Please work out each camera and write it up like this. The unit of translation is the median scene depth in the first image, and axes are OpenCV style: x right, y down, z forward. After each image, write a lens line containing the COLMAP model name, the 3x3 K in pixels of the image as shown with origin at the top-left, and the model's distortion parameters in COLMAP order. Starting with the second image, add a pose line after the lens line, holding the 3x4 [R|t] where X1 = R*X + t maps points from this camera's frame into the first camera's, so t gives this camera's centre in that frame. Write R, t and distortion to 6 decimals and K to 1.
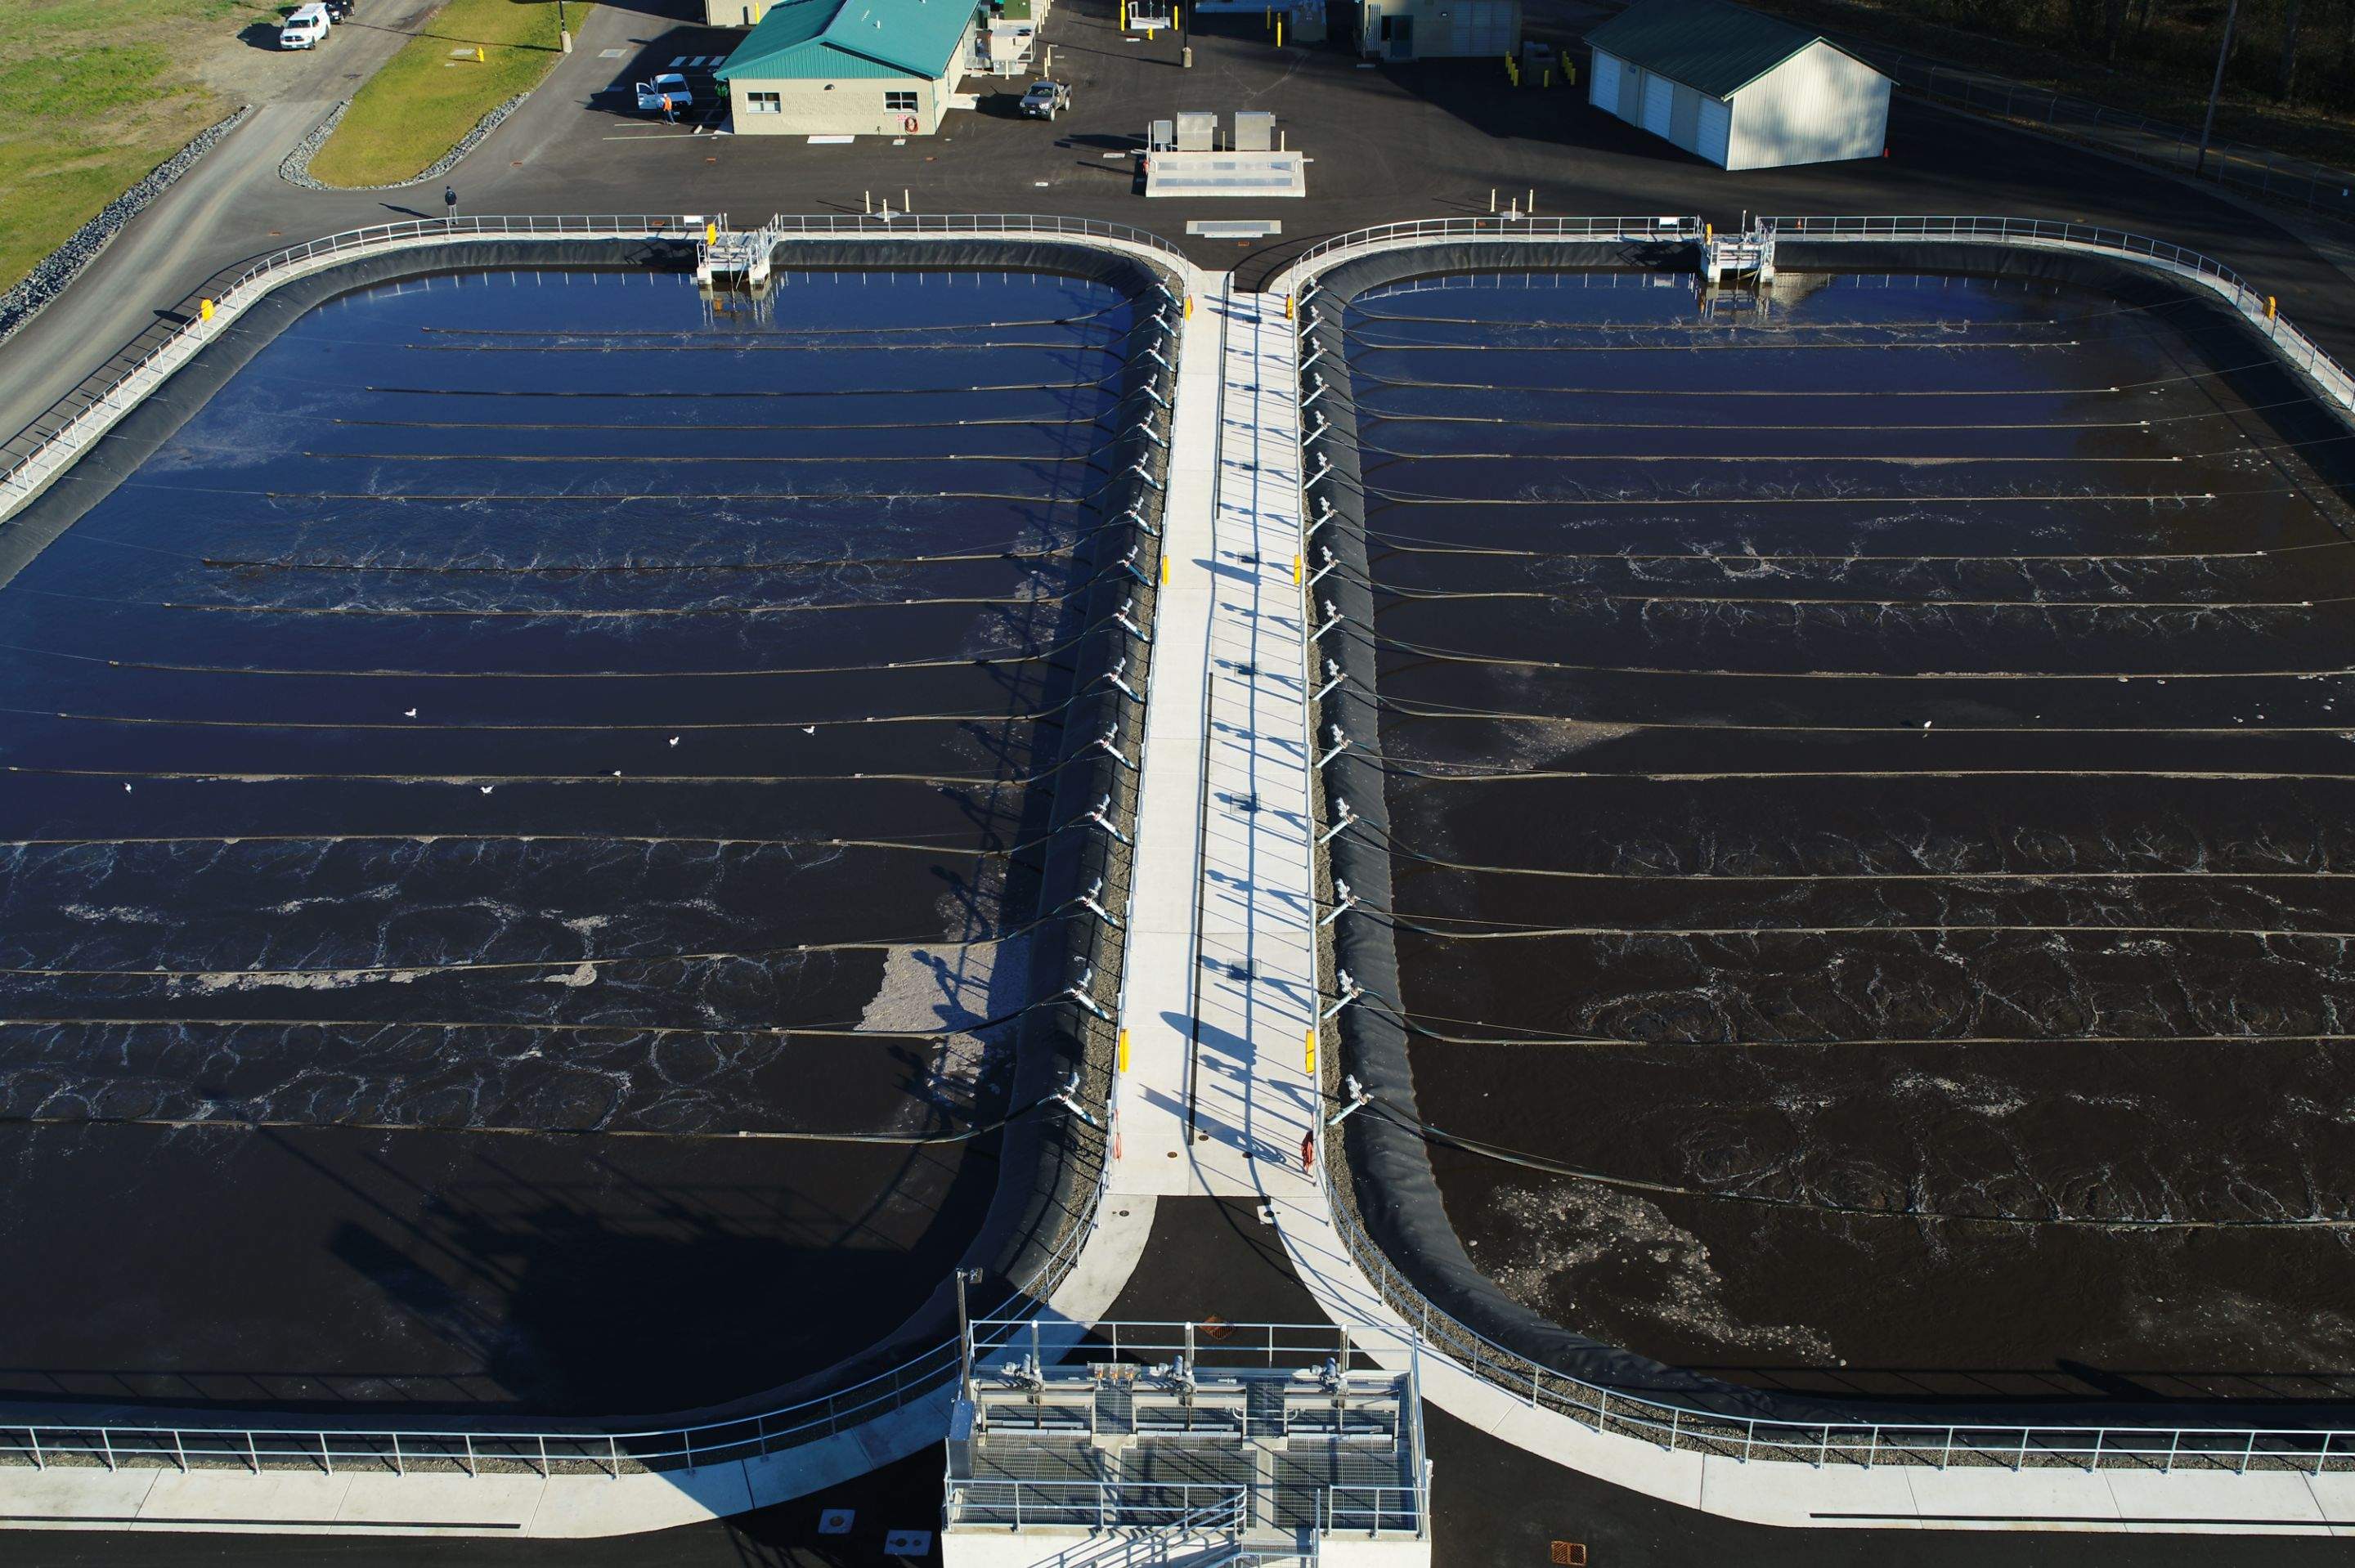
lens RADIAL K [[2441.4, 0, 1185.5], [0, 2441.4, 781.6], [0, 0, 1]] dist [-0.003065, 0.000000]
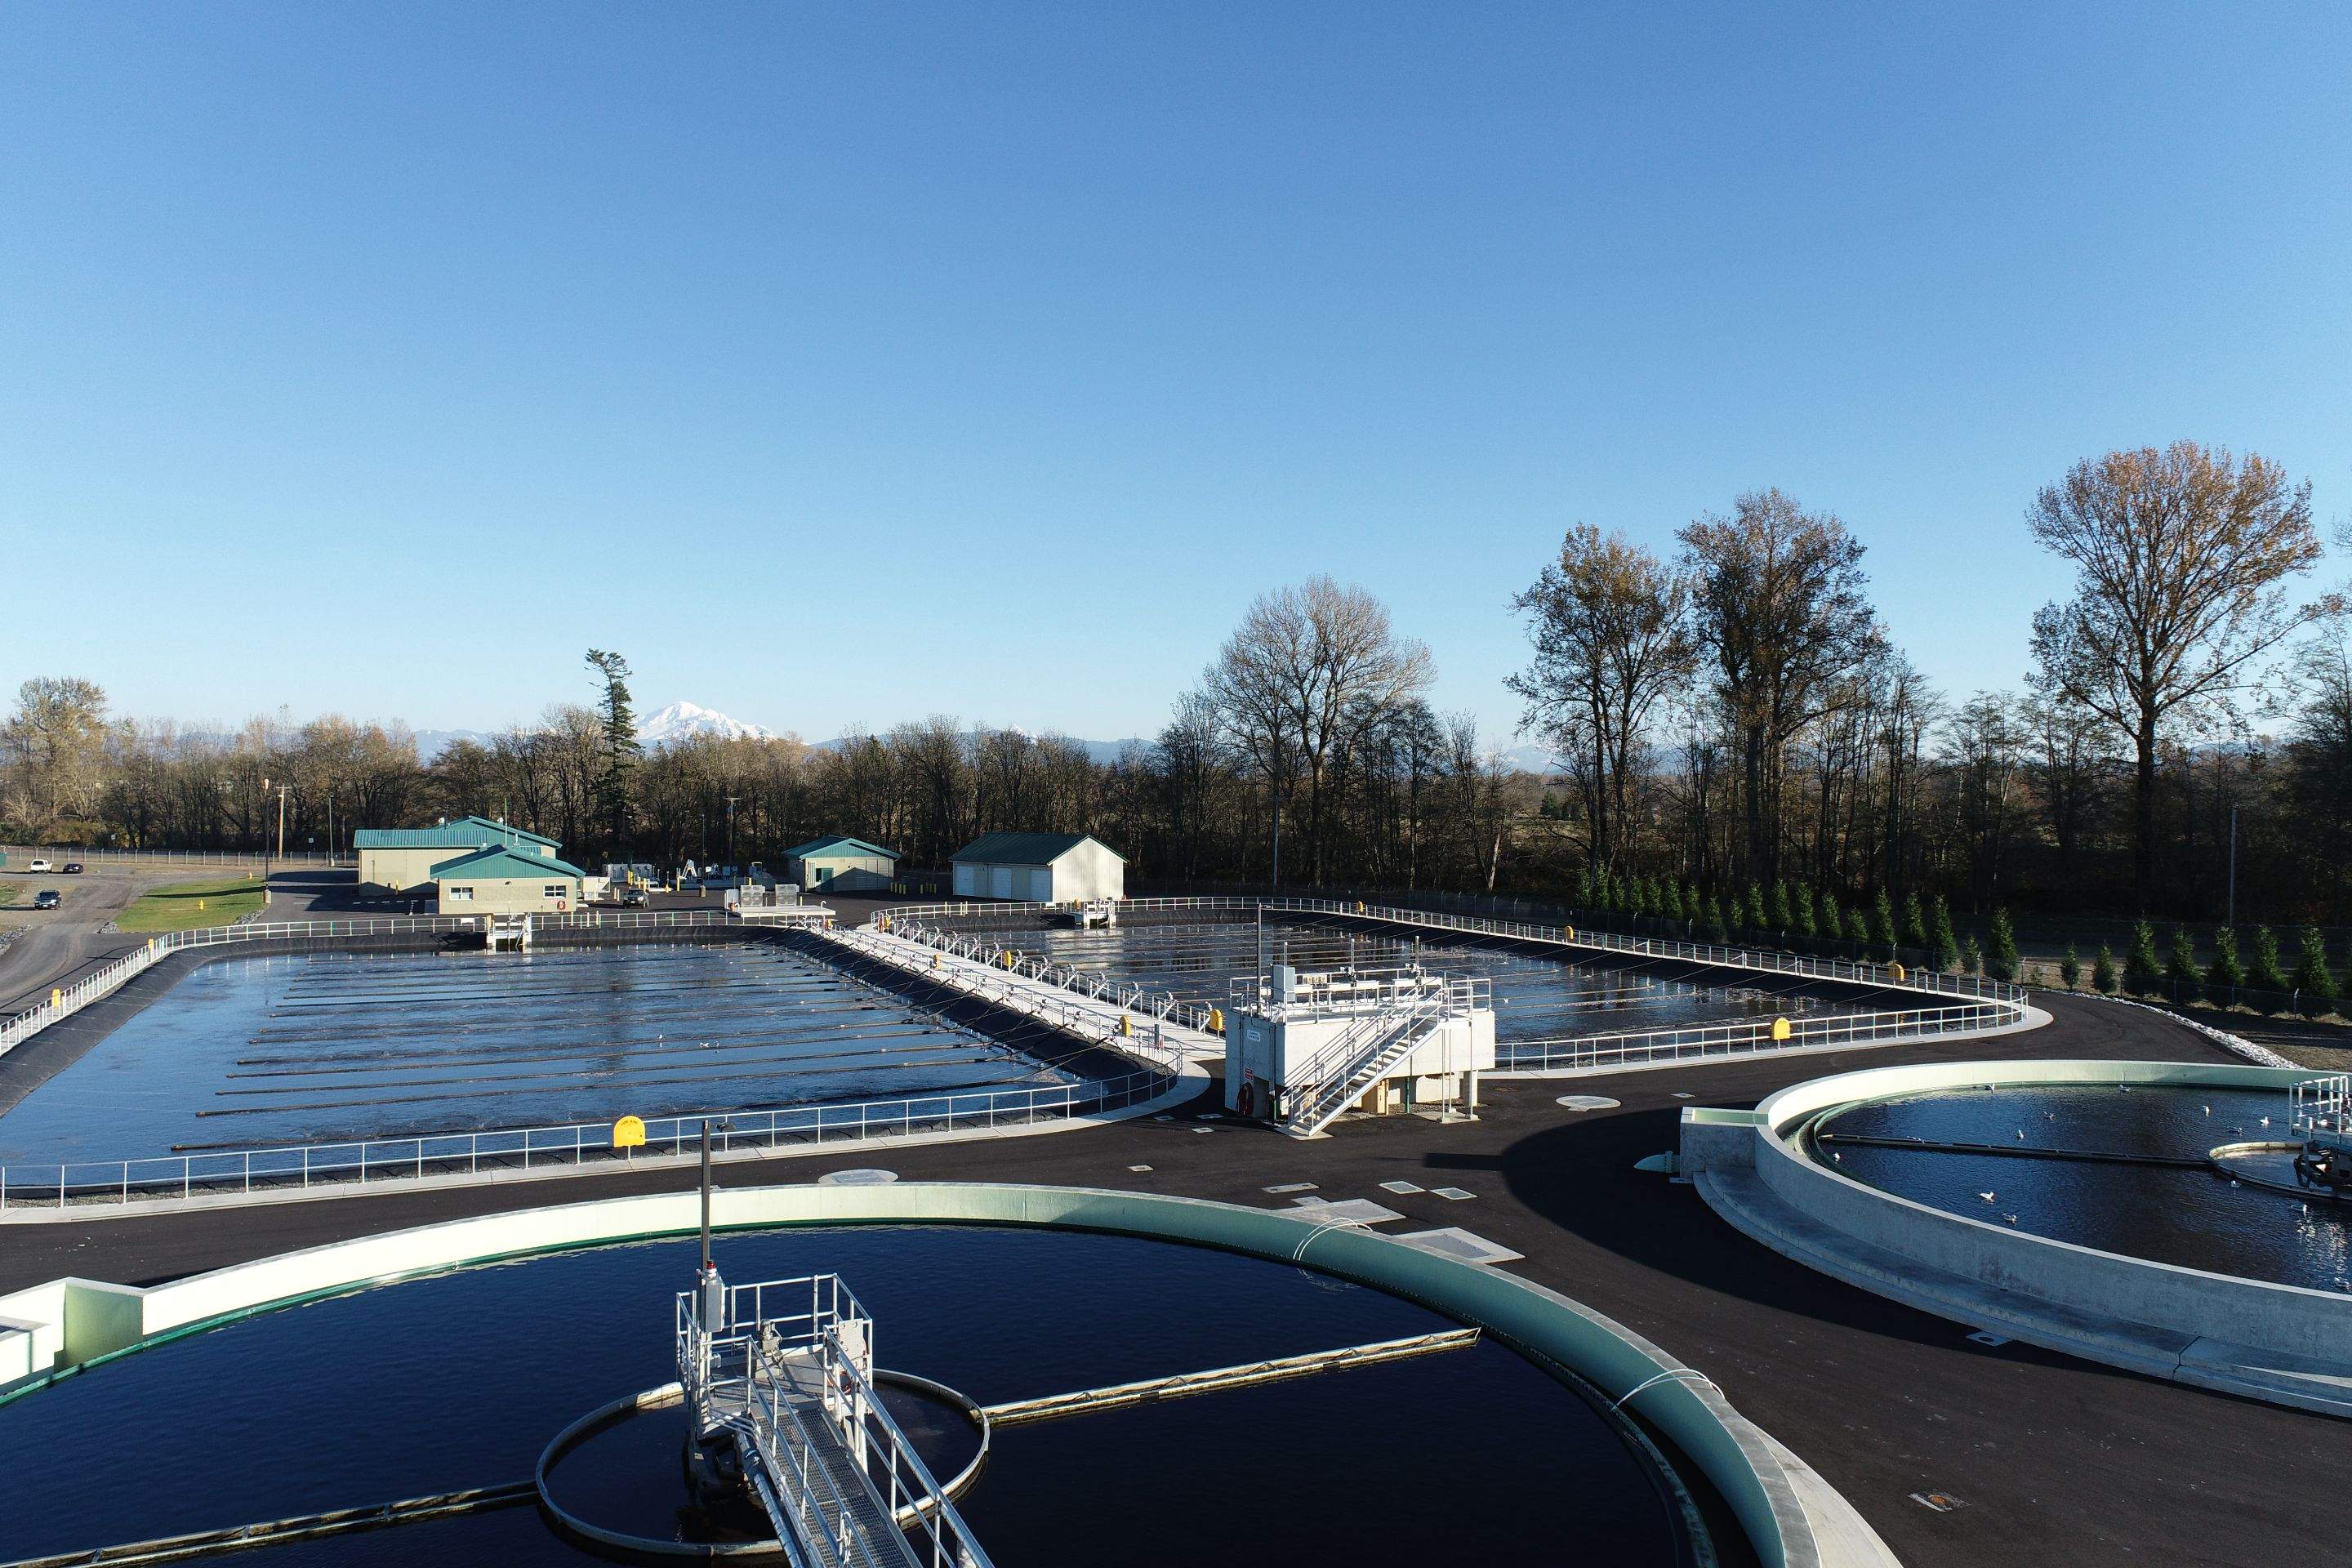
lens RADIAL K [[1578.8, 0, 1173.6], [0, 1578.8, 781.5], [0, 0, 1]] dist [-0.022255, 0.012719]
pose [[0.891455, 0.018512, 0.452731, -0.261831], [0.207087, 0.872061, -0.443424, 0.237283], [-0.403018, 0.489047, 0.773570, -0.004028]]
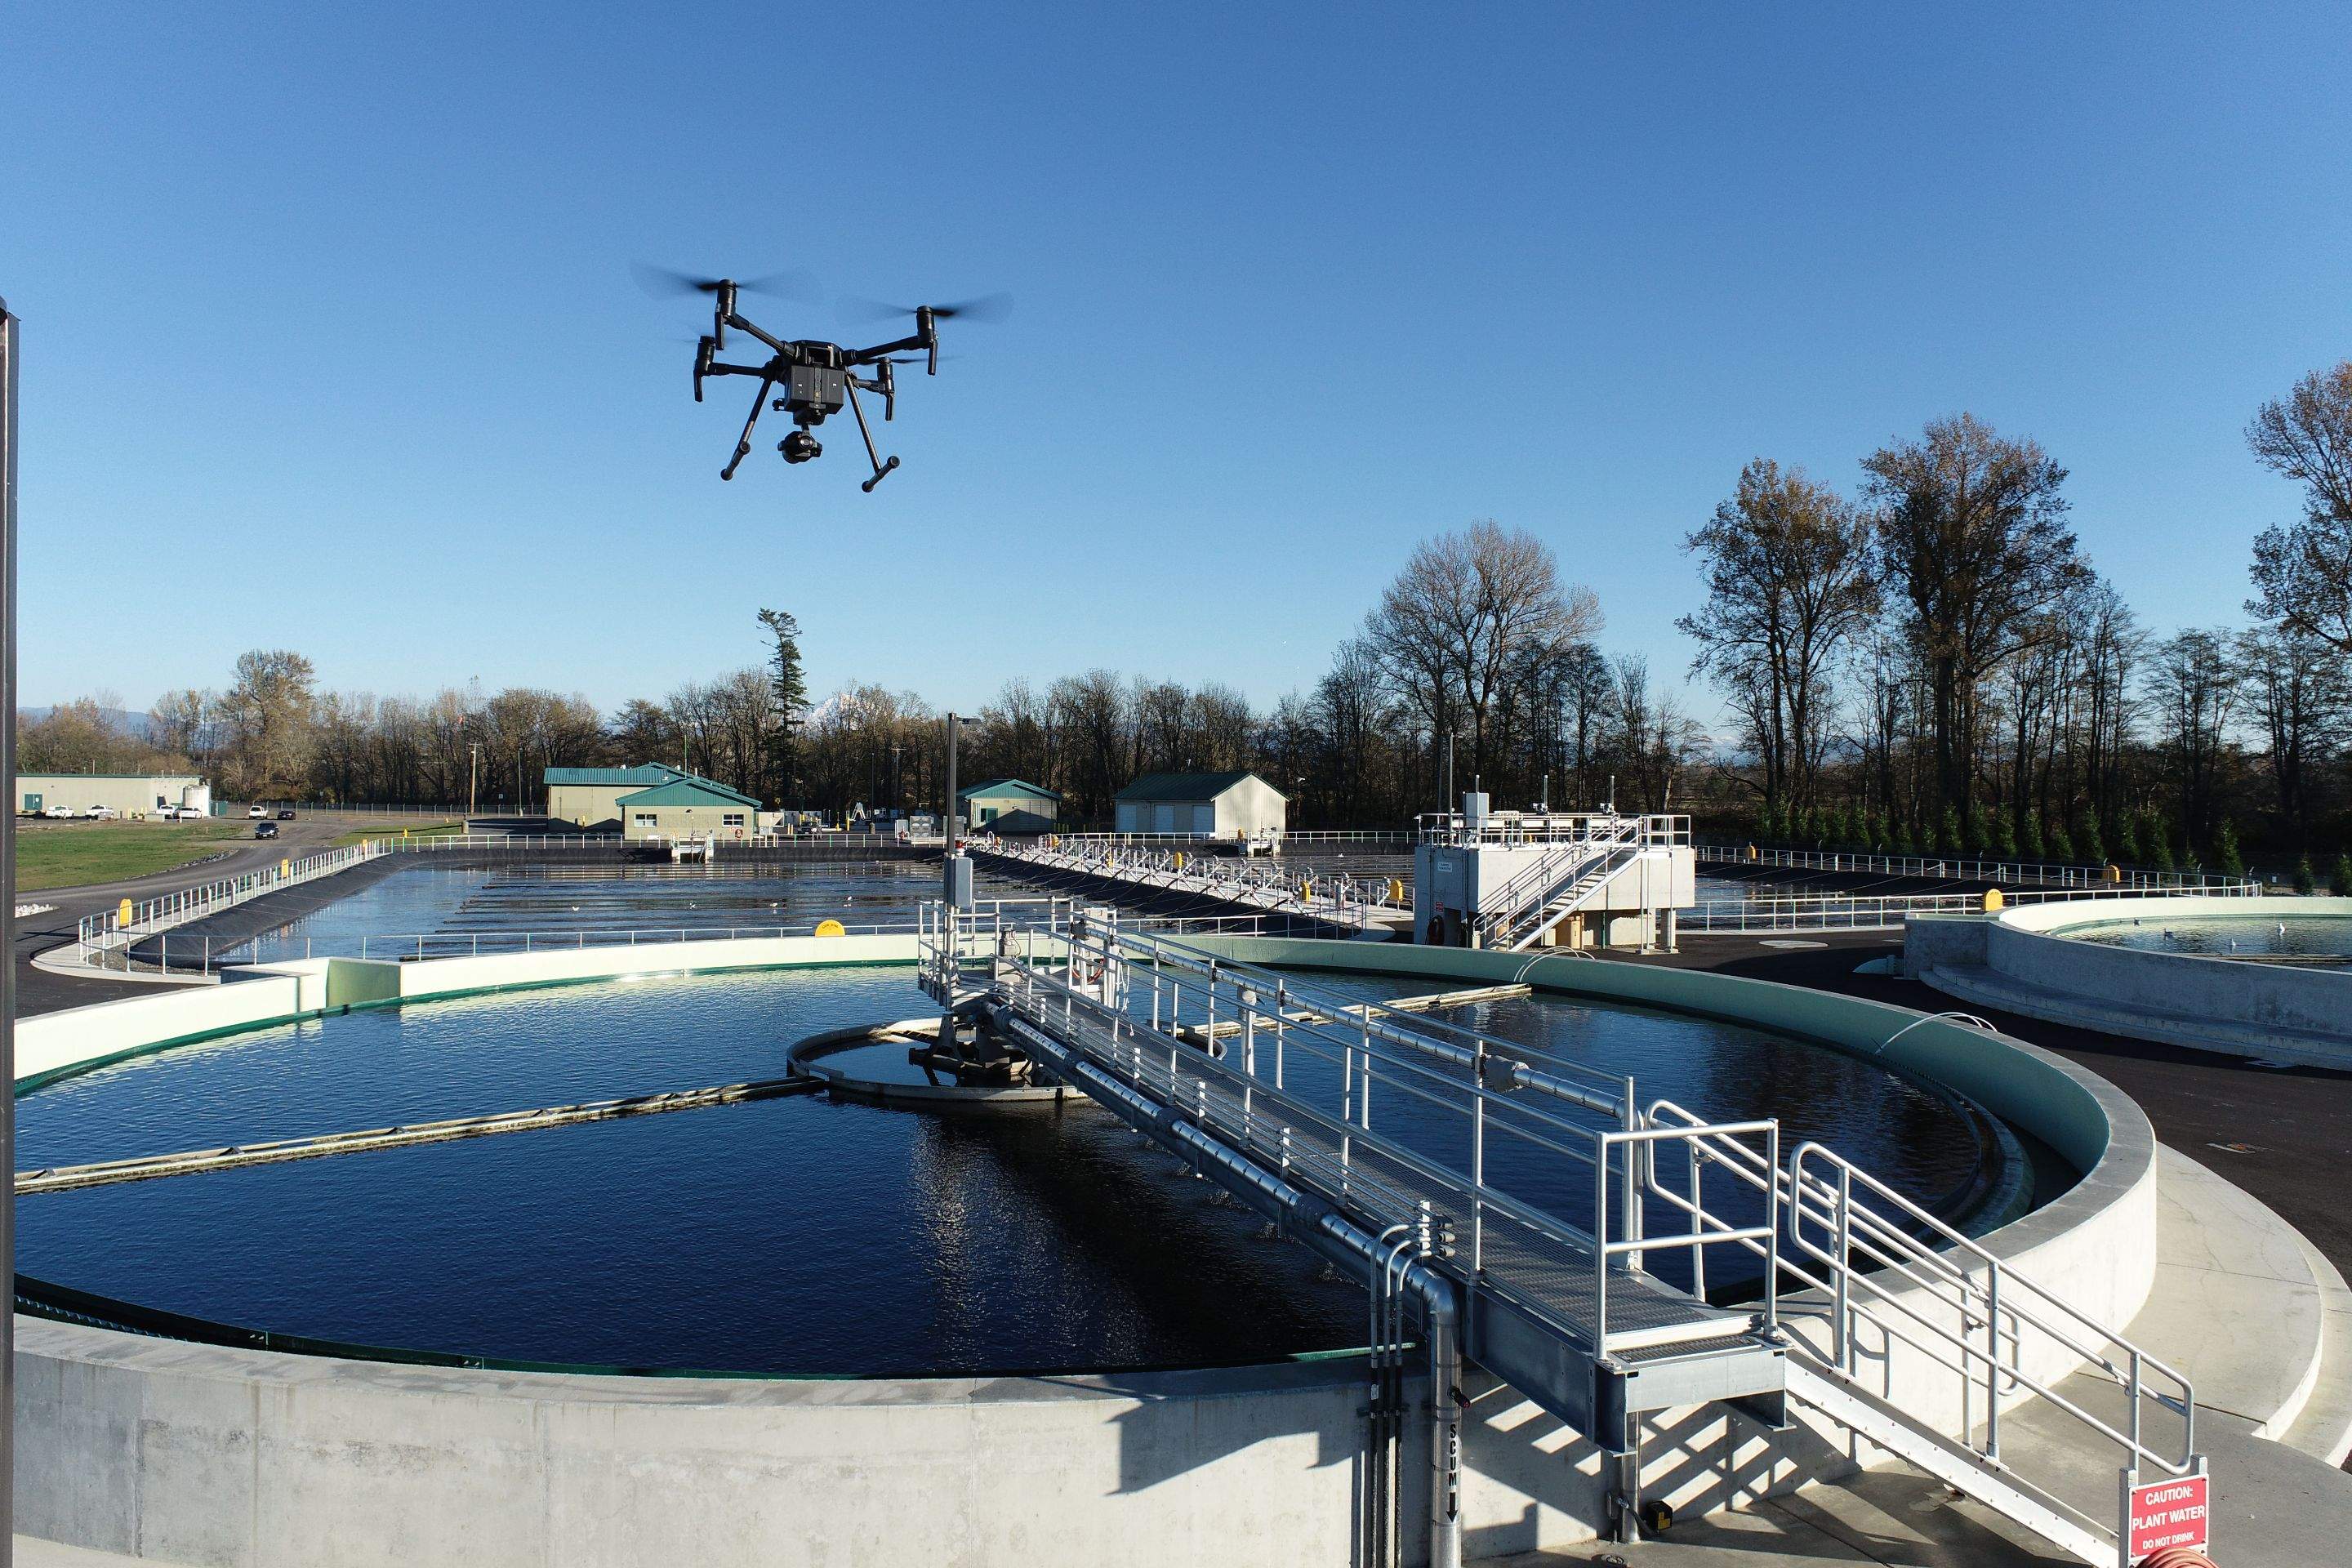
lens RADIAL K [[1578.8, 0, 1173.4], [0, 1578.8, 780.1], [0, 0, 1]] dist [-0.022255, 0.012719]
pose [[0.930253, 0.019808, 0.366383, -0.270028], [0.161462, 0.874565, -0.457237, 0.274648], [-0.329483, 0.484503, 0.810369, 0.024817]]
